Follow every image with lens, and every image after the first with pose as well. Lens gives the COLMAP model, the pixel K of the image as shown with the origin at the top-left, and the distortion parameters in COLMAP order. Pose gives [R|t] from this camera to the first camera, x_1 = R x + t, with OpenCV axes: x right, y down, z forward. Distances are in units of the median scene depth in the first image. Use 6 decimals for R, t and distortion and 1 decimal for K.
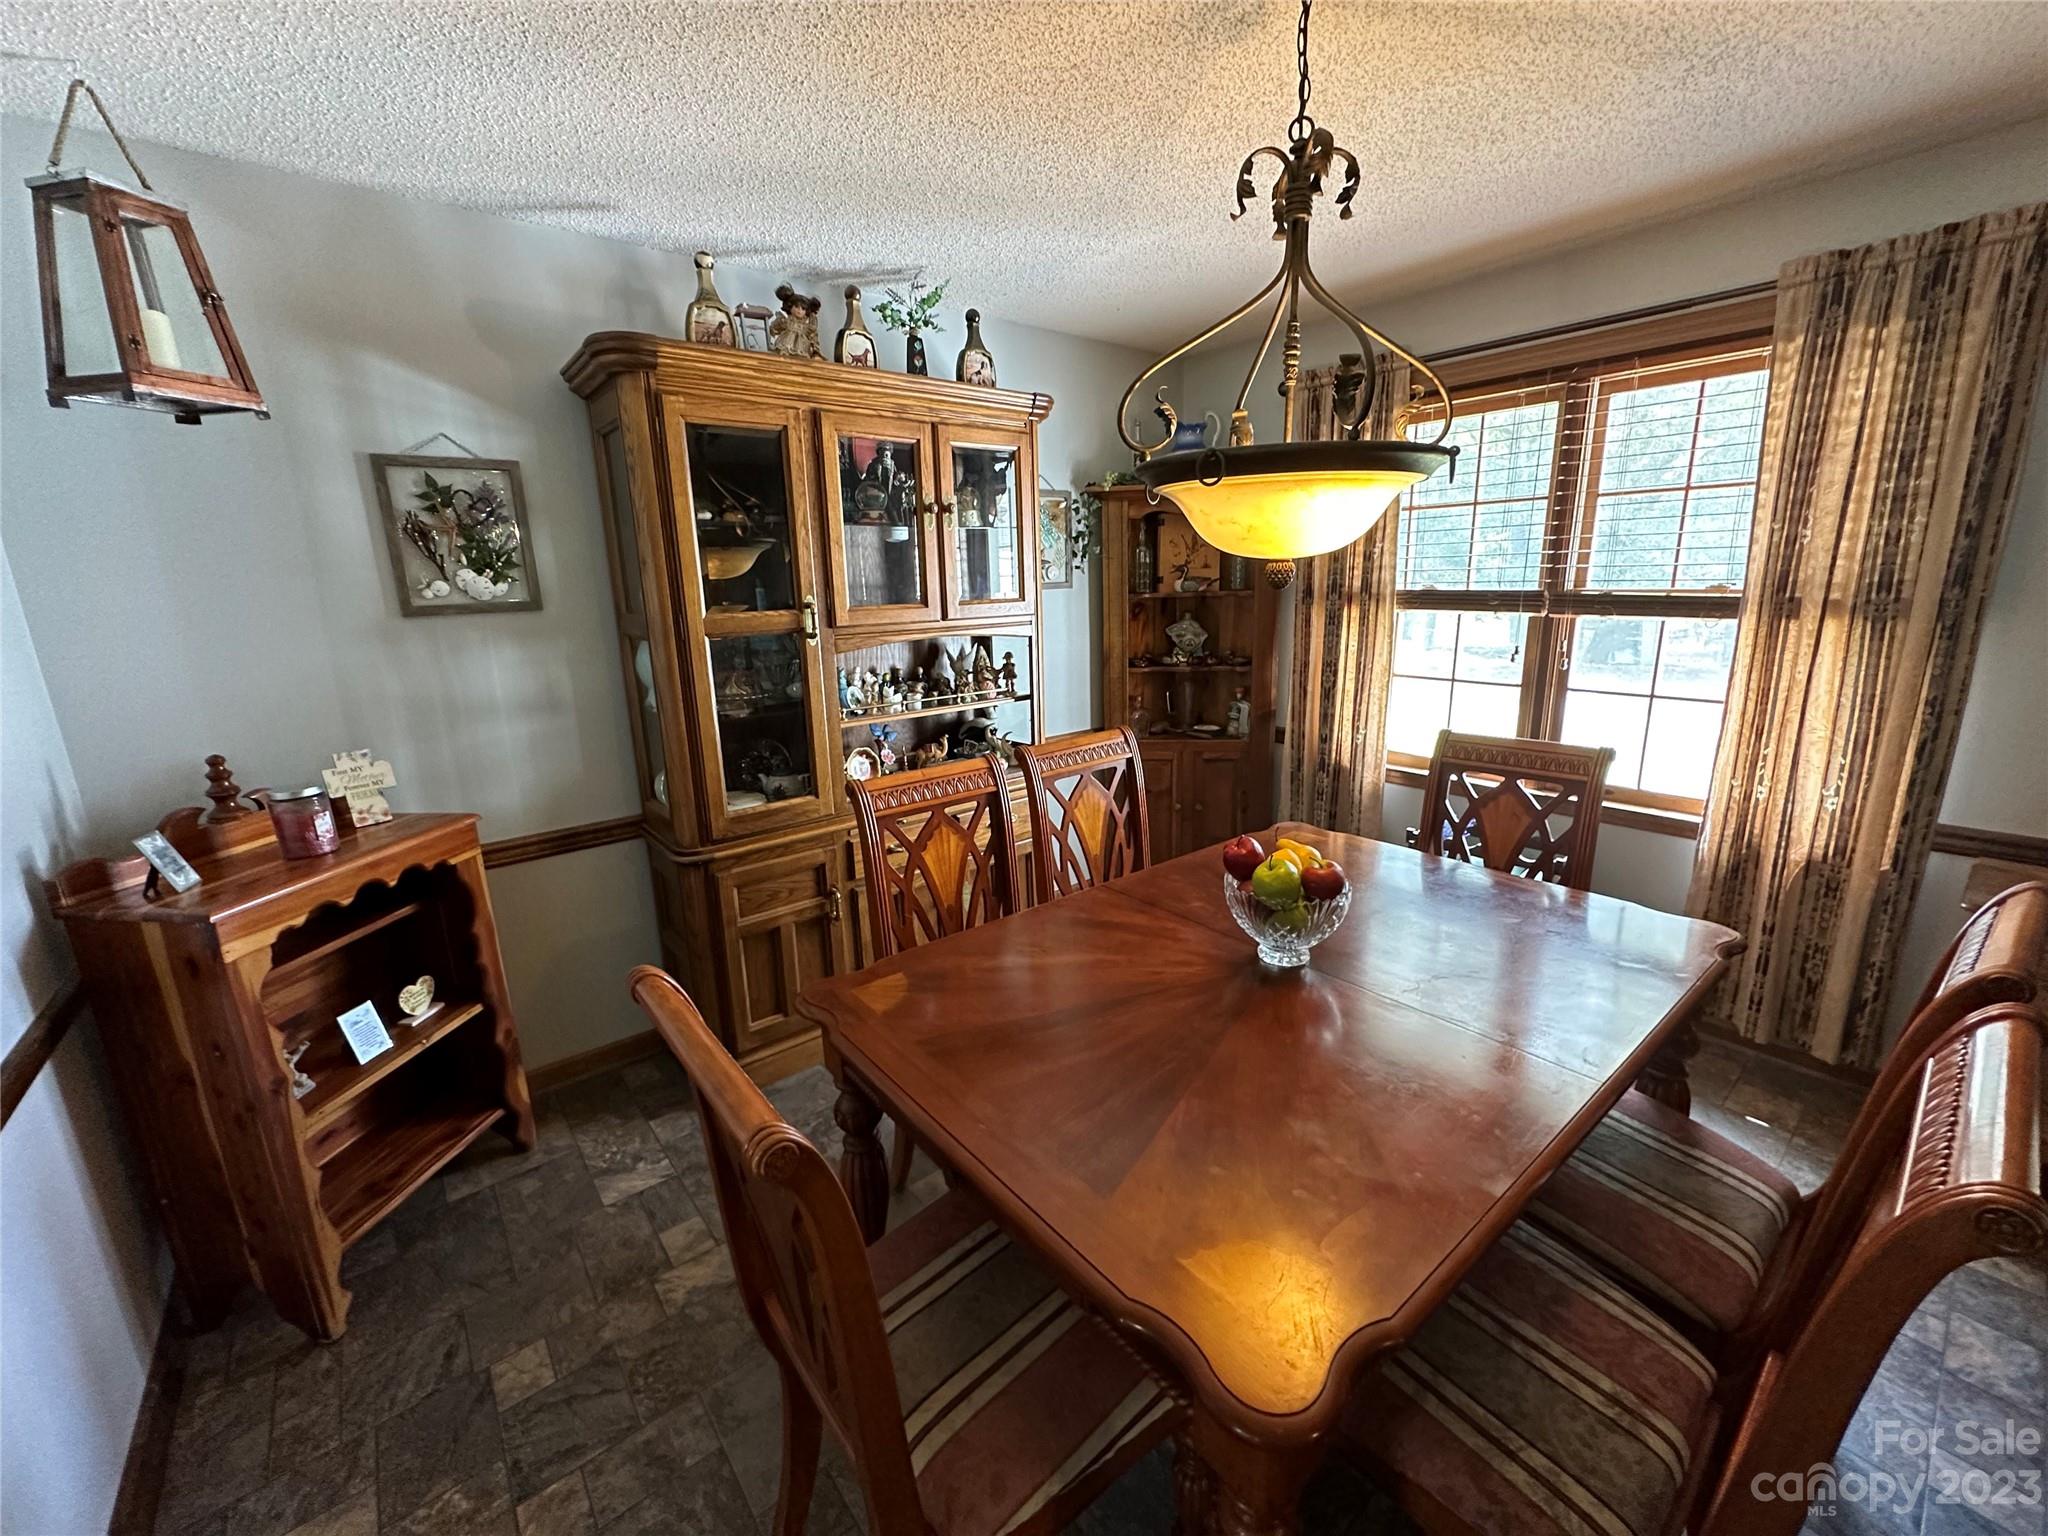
lens RADIAL K [[822.6, 0, 1026.6], [0, 822.6, 769.2], [0, 0, 1]] dist [-0.002145, -0.000232]
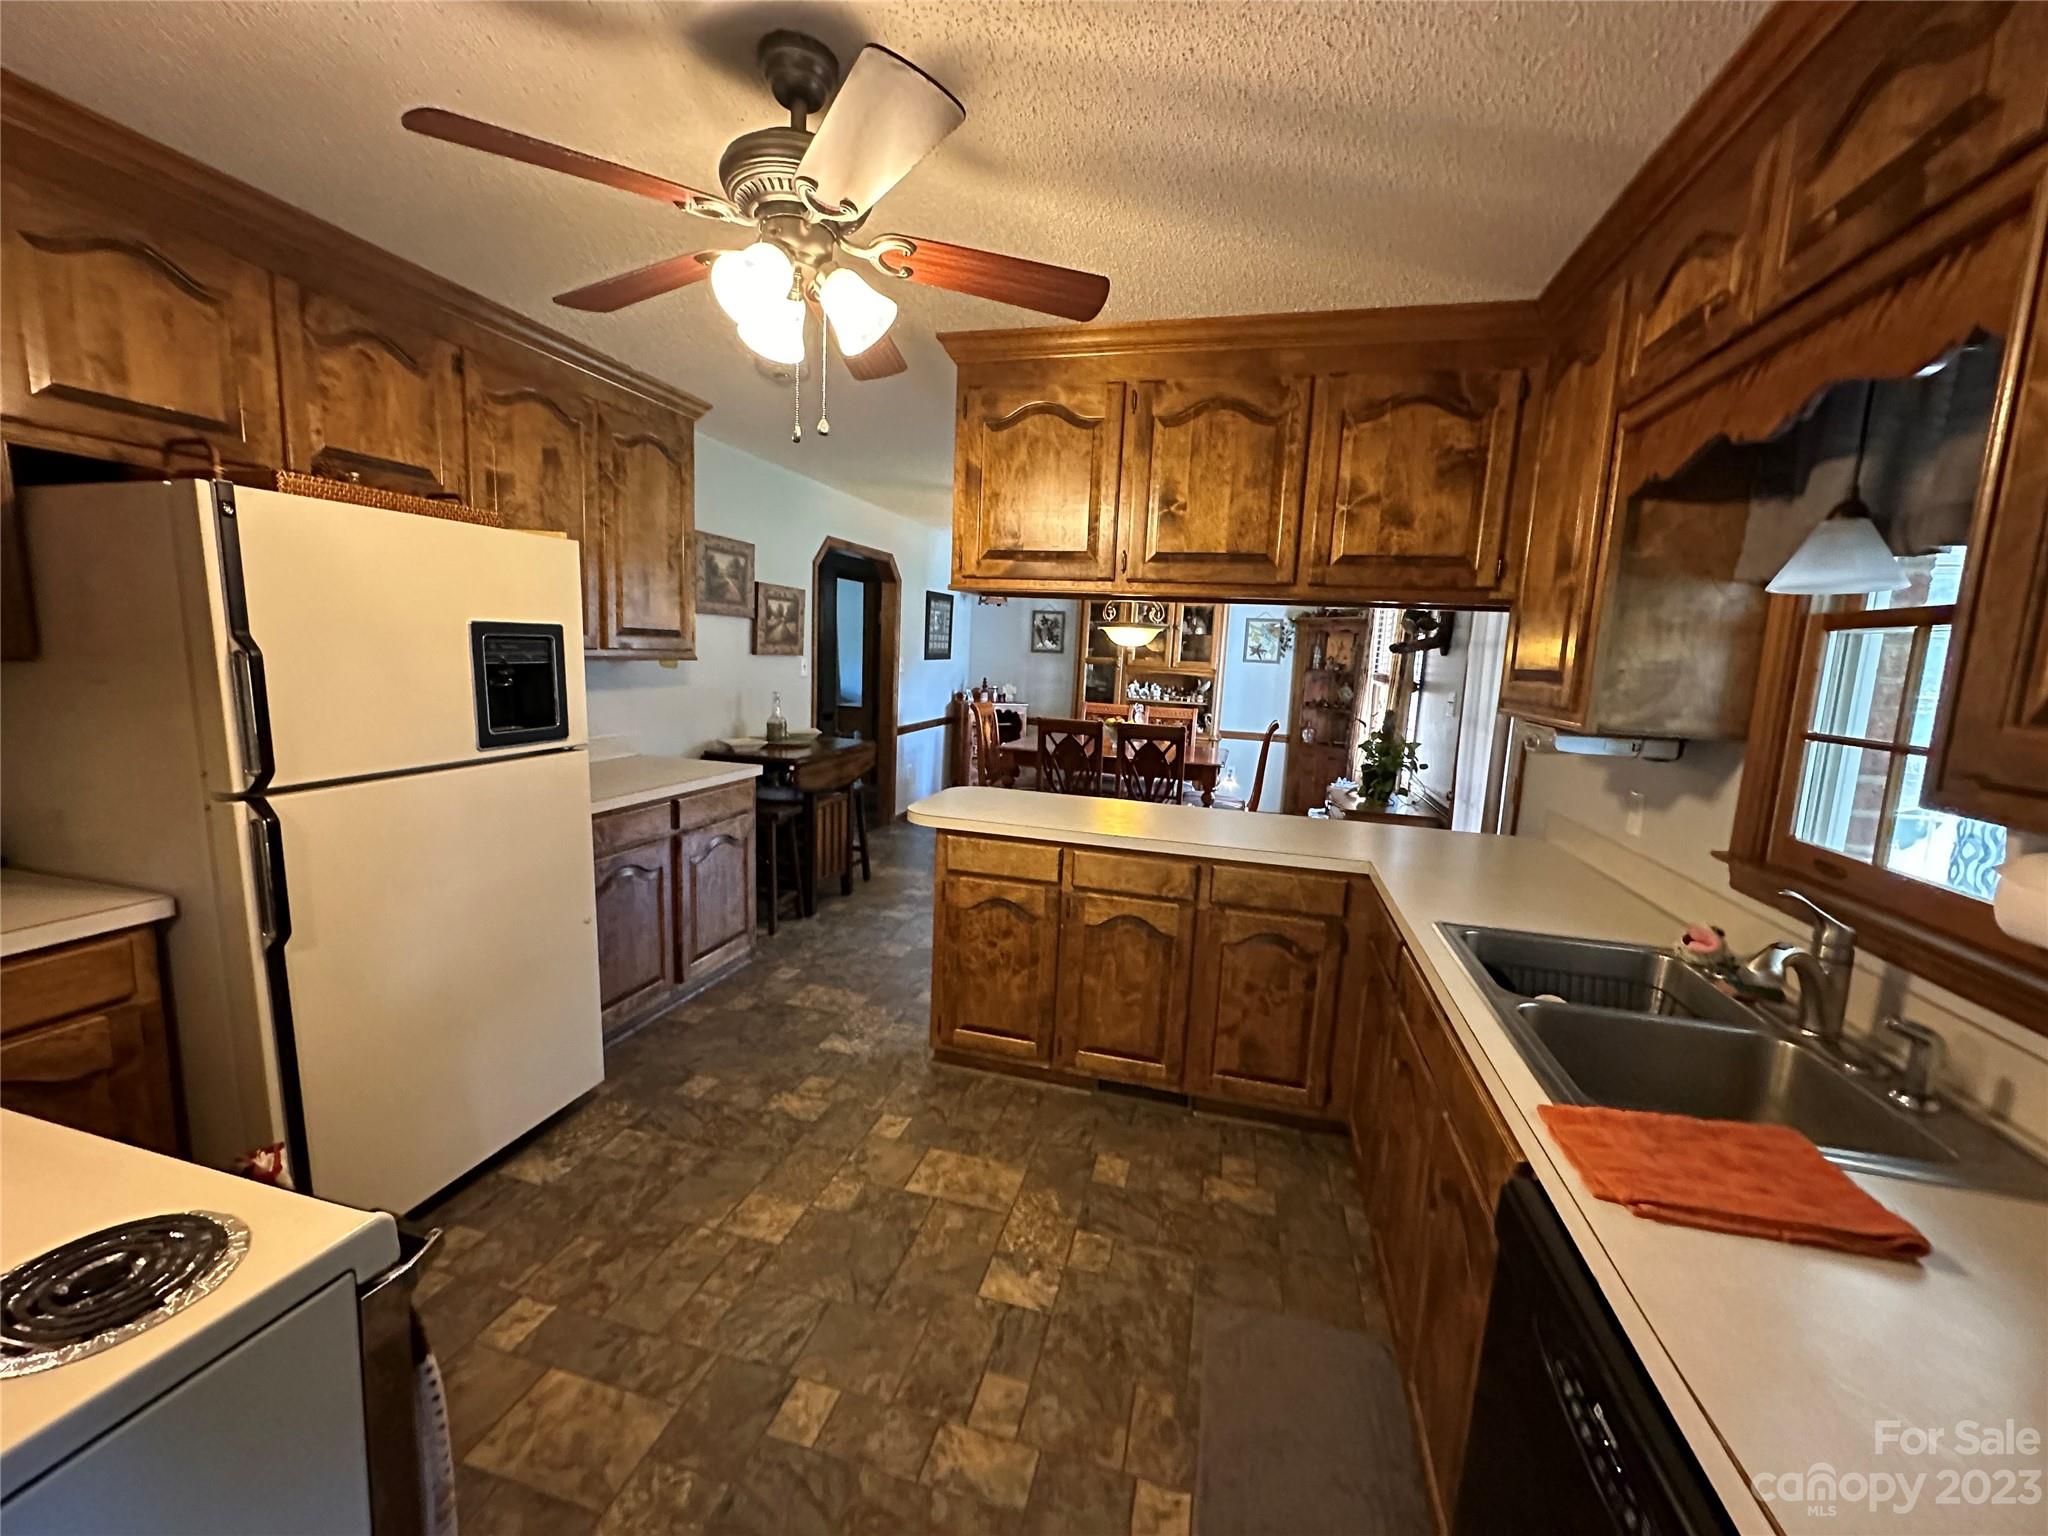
lens RADIAL K [[822.6, 0, 1016.0], [0, 822.6, 764.4], [0, 0, 1]] dist [-0.002145, -0.000232]
pose [[0.599742, 0.163321, -0.783349, 2.153210], [-0.241826, 0.970169, 0.017126, 0.256635], [0.762778, 0.179163, 0.621346, -1.254518]]
